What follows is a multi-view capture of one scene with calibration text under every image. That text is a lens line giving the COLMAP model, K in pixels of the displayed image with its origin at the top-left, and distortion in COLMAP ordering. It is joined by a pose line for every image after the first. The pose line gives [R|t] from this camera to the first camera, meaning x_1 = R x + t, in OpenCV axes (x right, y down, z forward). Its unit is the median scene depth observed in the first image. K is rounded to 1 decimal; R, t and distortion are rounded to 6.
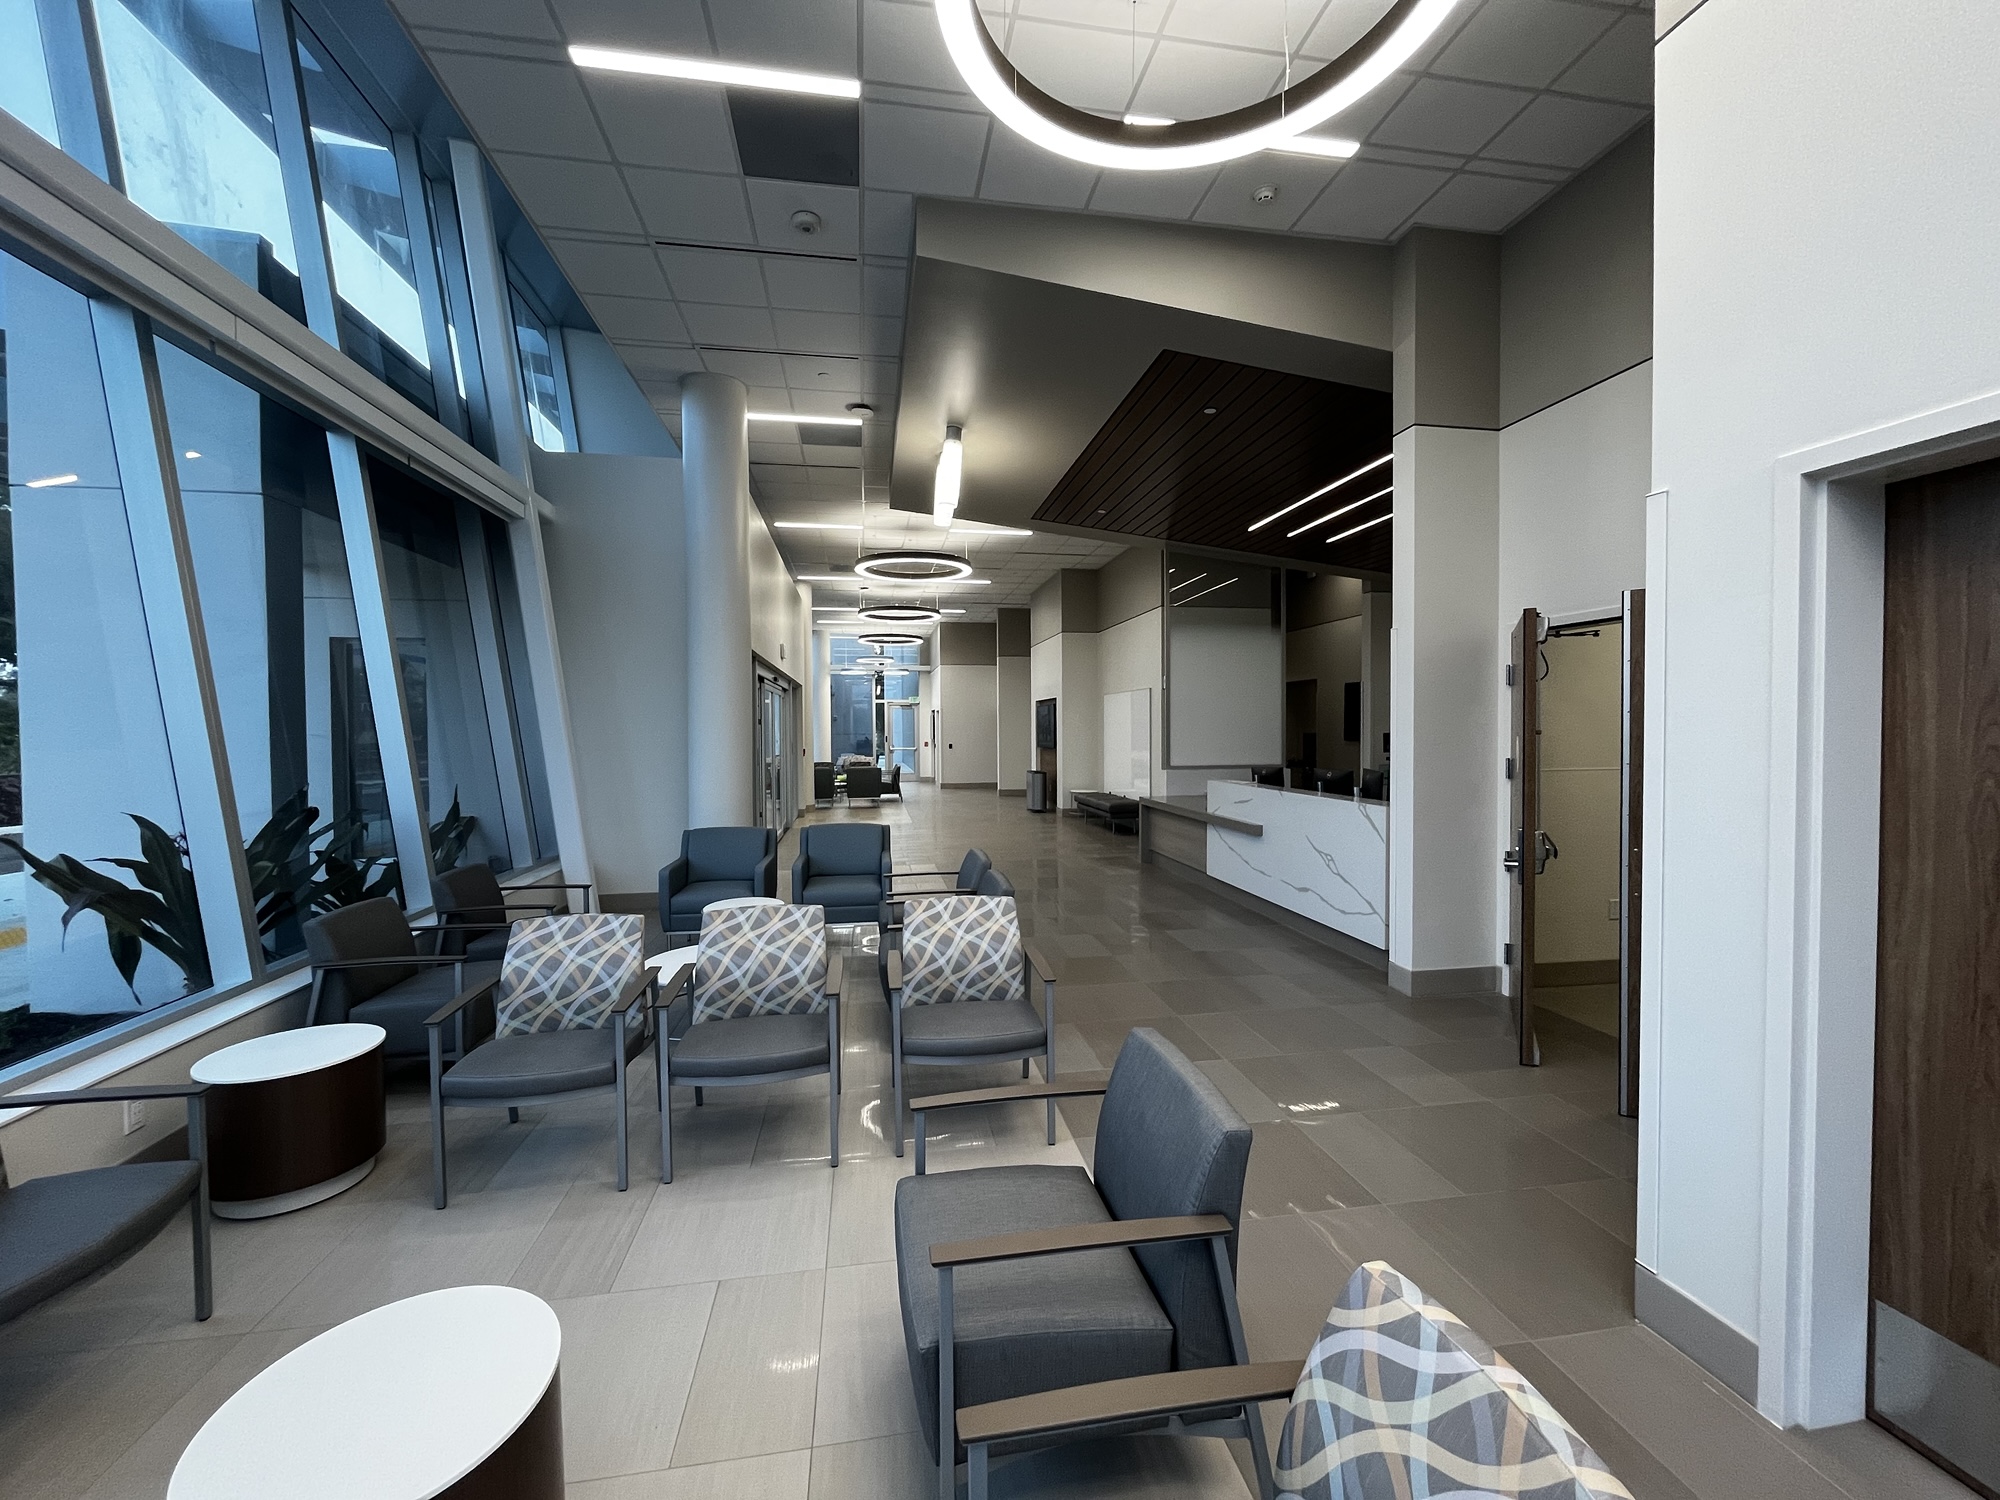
lens RADIAL K [[796.9, 0, 1000.0], [0, 796.9, 750.0], [0, 0, 1]] dist [-0.002484, -0.000208]
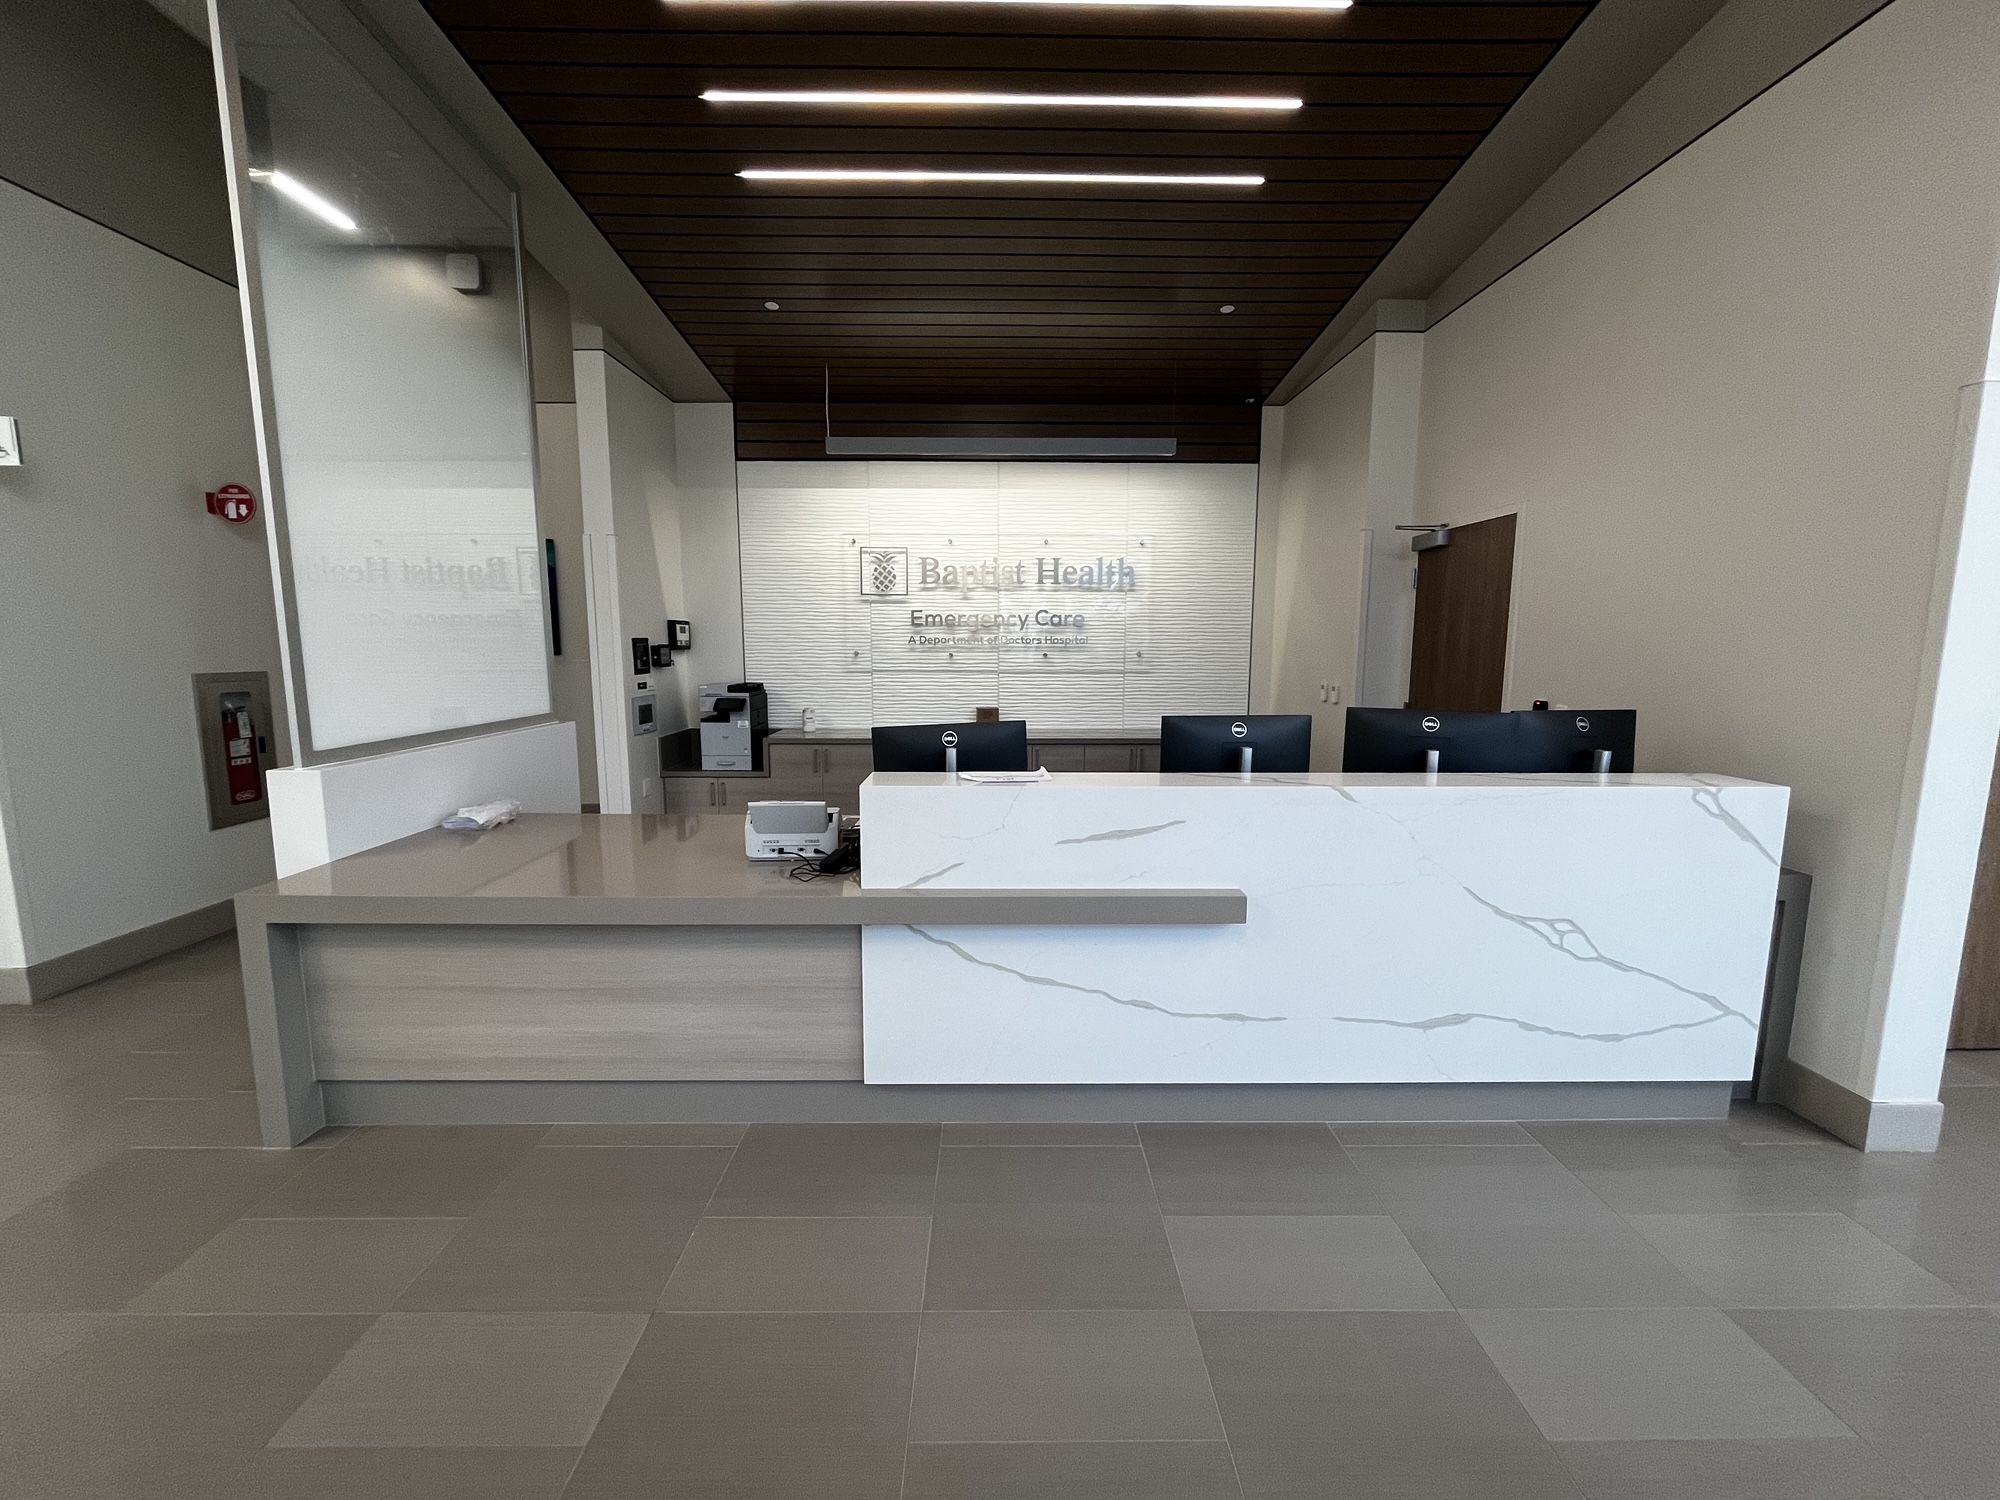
lens RADIAL K [[796.9, 0, 1000.0], [0, 796.9, 750.0], [0, 0, 1]] dist [-0.002484, -0.000208]
pose [[0.147153, -0.125157, 0.981163, -0.025053], [0.019807, 0.992136, 0.123586, -0.012813], [-0.988915, 0.001247, 0.148475, 1.228765]]
